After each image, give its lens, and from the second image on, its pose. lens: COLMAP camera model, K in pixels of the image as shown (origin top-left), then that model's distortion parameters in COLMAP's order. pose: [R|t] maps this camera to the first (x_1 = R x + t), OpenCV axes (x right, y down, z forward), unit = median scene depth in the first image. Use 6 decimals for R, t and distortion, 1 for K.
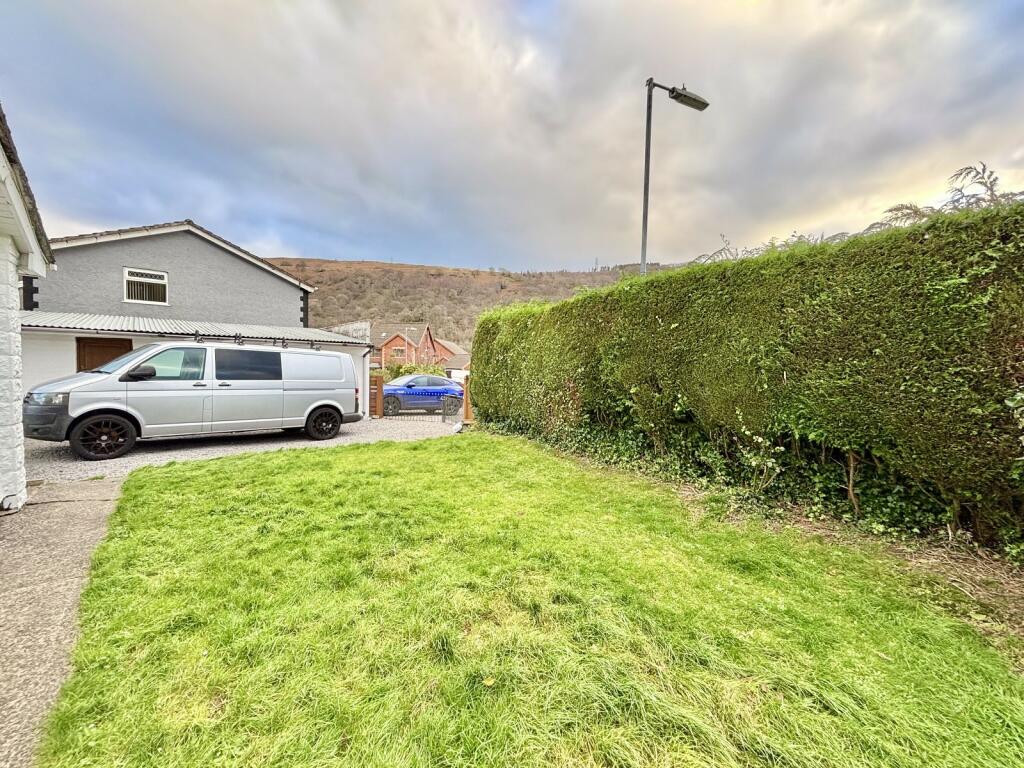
lens RADIAL K [[410.2, 0, 512.2], [0, 410.2, 382.7], [0, 0, 1]] dist [-0.000522, -0.000482]
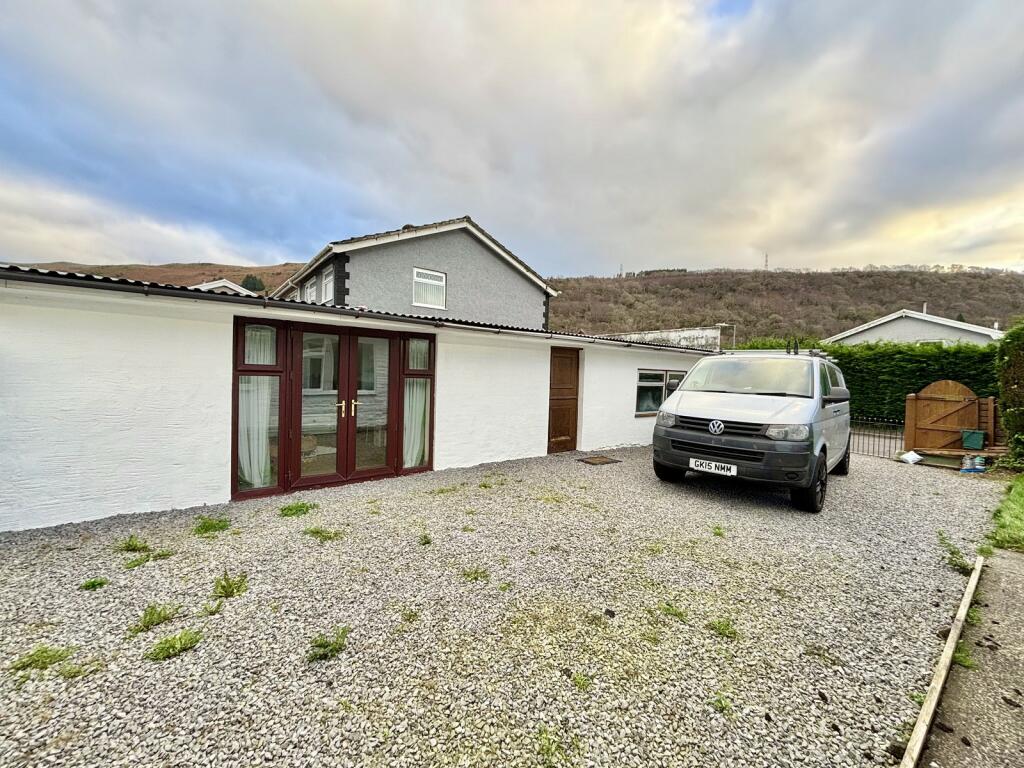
lens RADIAL K [[410.2, 0, 512.2], [0, 410.2, 382.7], [0, 0, 1]] dist [-0.000522, -0.000482]
pose [[0.999523, 0.010683, -0.028993, -0.566671], [-0.011065, 0.999853, -0.013061, -0.012963], [0.028849, 0.013375, 0.999494, 0.078318]]
